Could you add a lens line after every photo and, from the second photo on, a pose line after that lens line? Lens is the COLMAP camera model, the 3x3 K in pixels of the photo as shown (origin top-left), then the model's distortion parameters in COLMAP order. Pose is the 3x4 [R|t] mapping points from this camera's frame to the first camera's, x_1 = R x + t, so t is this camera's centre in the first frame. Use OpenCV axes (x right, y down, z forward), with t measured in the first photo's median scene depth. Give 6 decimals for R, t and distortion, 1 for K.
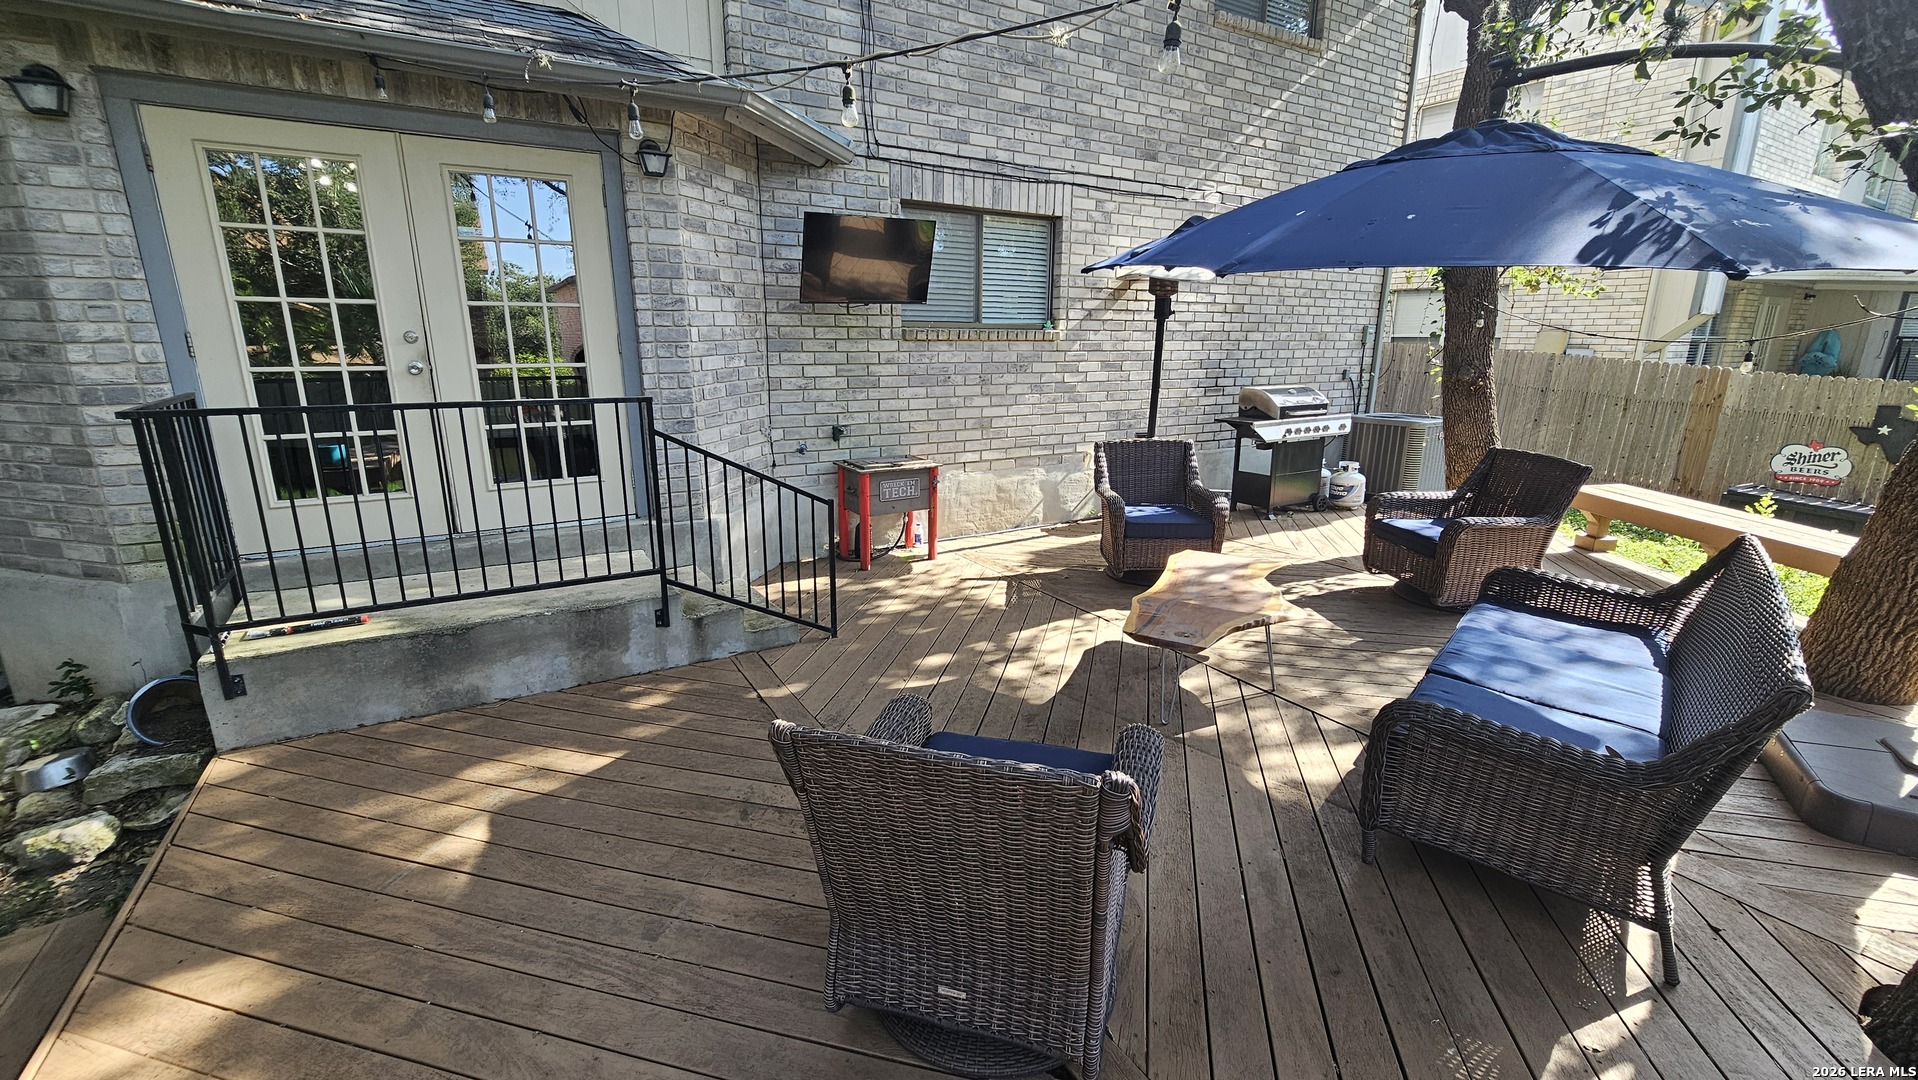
lens RADIAL K [[786.1, 0, 947.2], [0, 786.1, 535.6], [0, 0, 1]] dist [-0.001348, -0.000026]
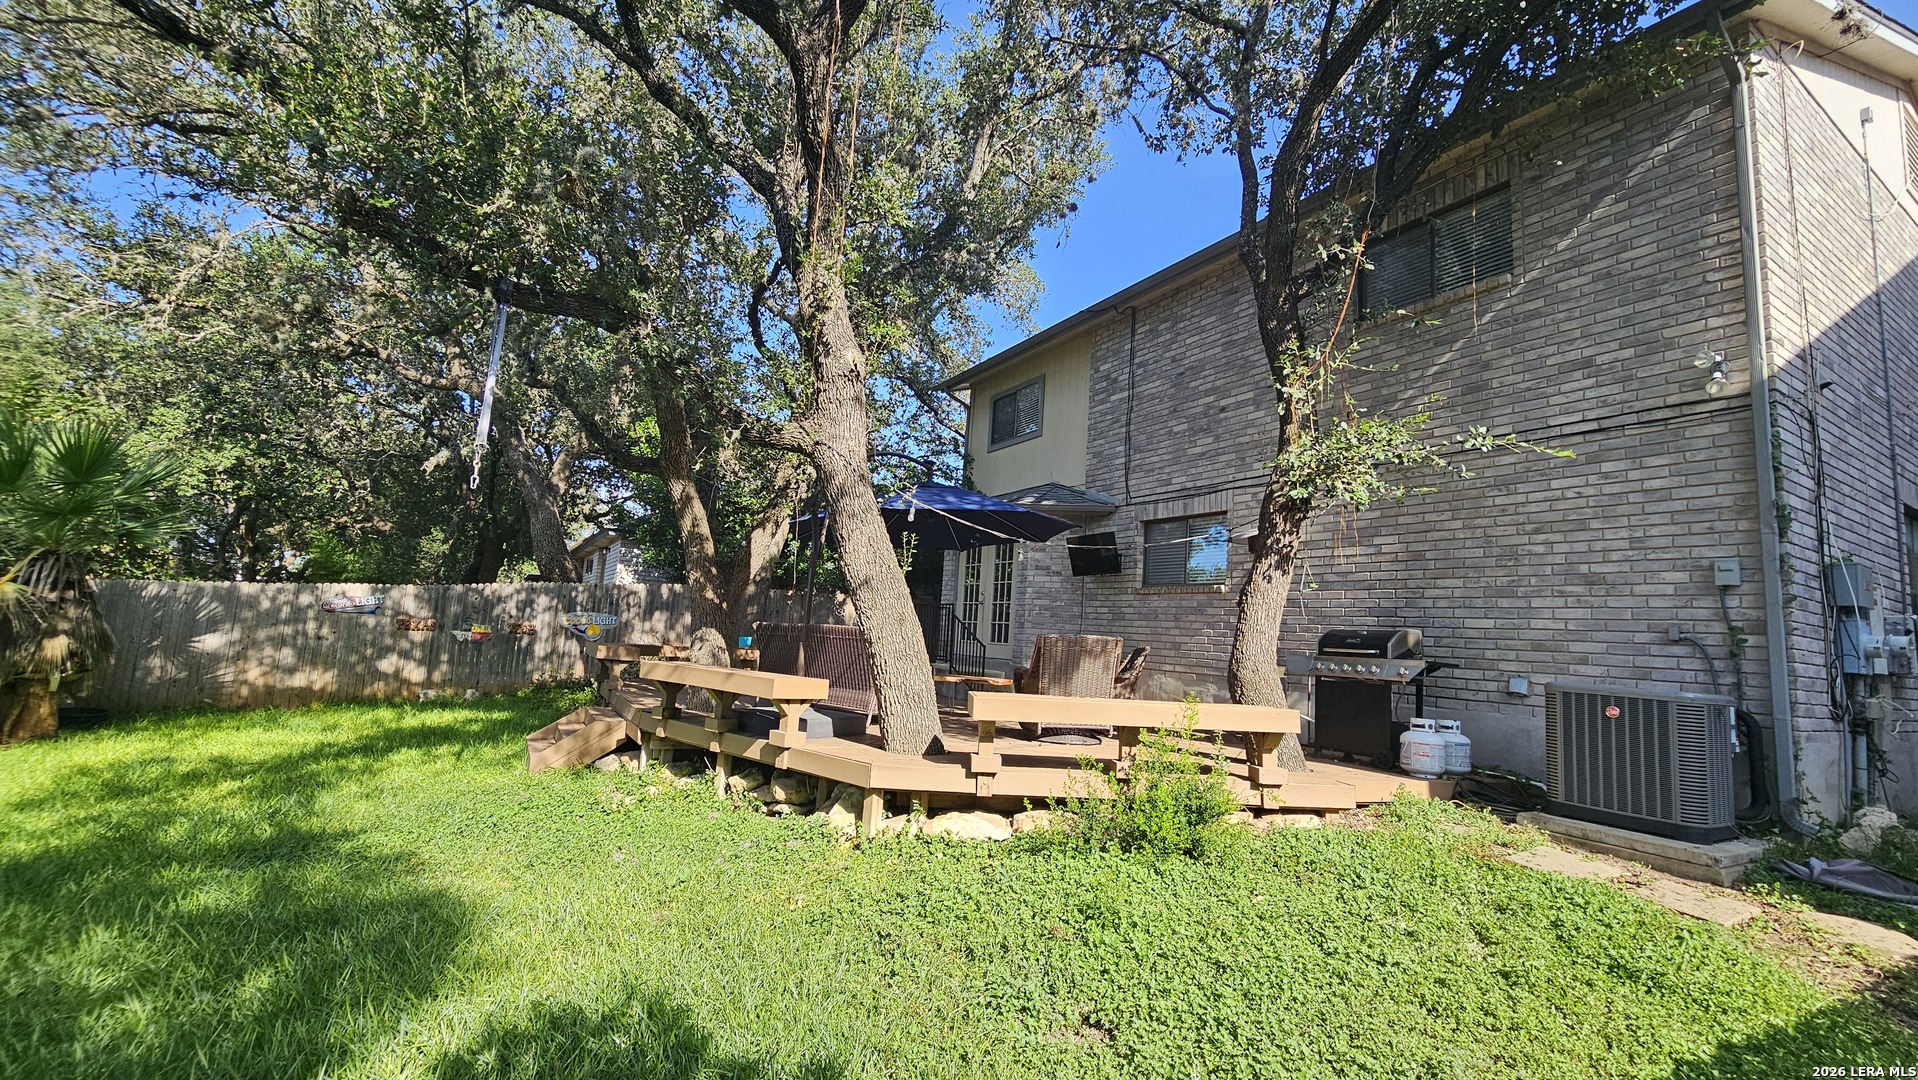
lens RADIAL K [[786.1, 0, 947.2], [0, 786.1, 535.6], [0, 0, 1]] dist [-0.001348, -0.000026]
pose [[-0.018736, -0.134813, -0.990694, 1.932031], [-0.309777, 0.942892, -0.122450, -0.025984], [0.950625, 0.304600, -0.059428, 0.734246]]
